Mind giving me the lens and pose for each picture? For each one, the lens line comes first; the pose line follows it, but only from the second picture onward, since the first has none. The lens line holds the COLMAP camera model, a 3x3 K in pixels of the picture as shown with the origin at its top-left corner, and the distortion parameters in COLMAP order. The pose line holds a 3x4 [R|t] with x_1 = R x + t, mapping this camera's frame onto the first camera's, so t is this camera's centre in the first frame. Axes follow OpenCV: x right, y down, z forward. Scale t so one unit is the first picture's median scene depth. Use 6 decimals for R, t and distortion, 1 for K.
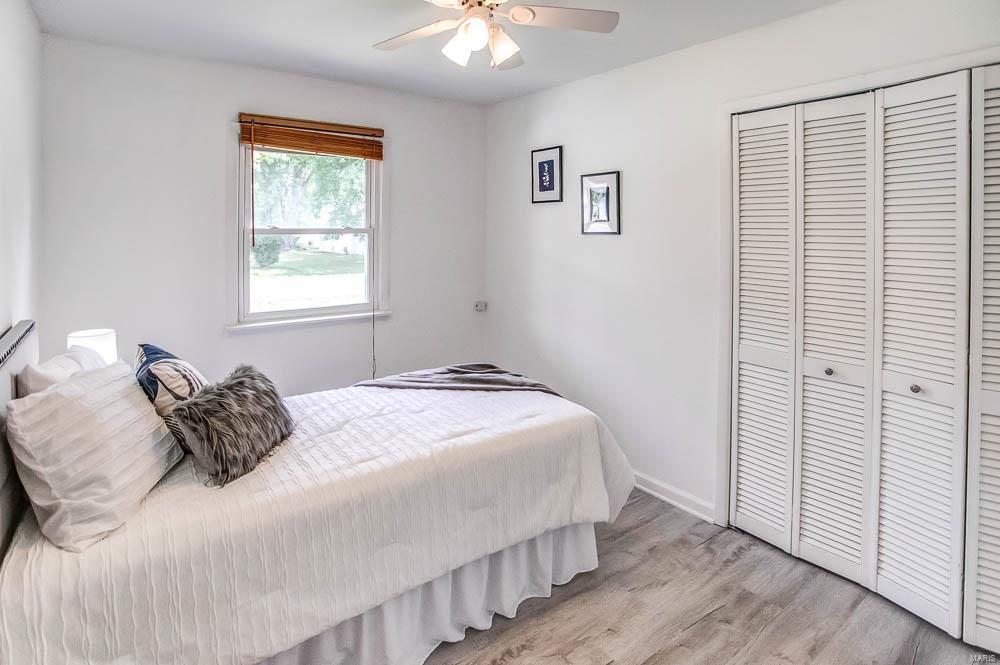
lens RADIAL K [[515.9, 0, 500.6], [0, 515.9, 307.9], [0, 0, 1]] dist [-0.000594, -0.000124]
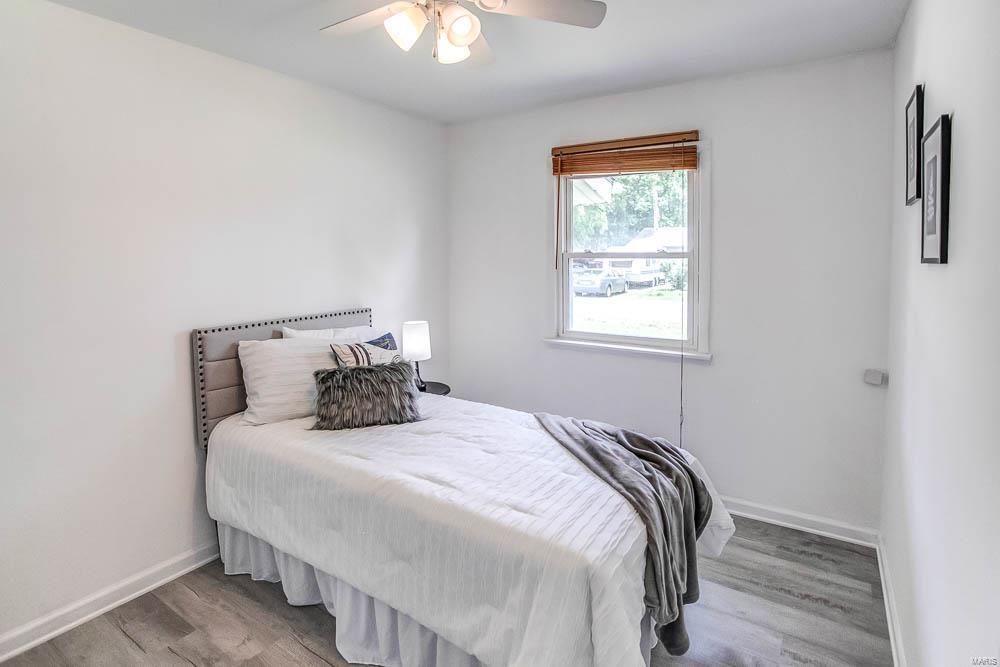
lens RADIAL K [[512.0, 0, 500.0], [0, 512.0, 333.5], [0, 0, 1]] dist [-0.045394, 0.000667]
pose [[0.346089, 0.141225, -0.927512, 0.460539], [-0.139481, 0.985365, 0.097988, -0.067739], [0.927775, 0.095458, 0.360722, 0.471332]]
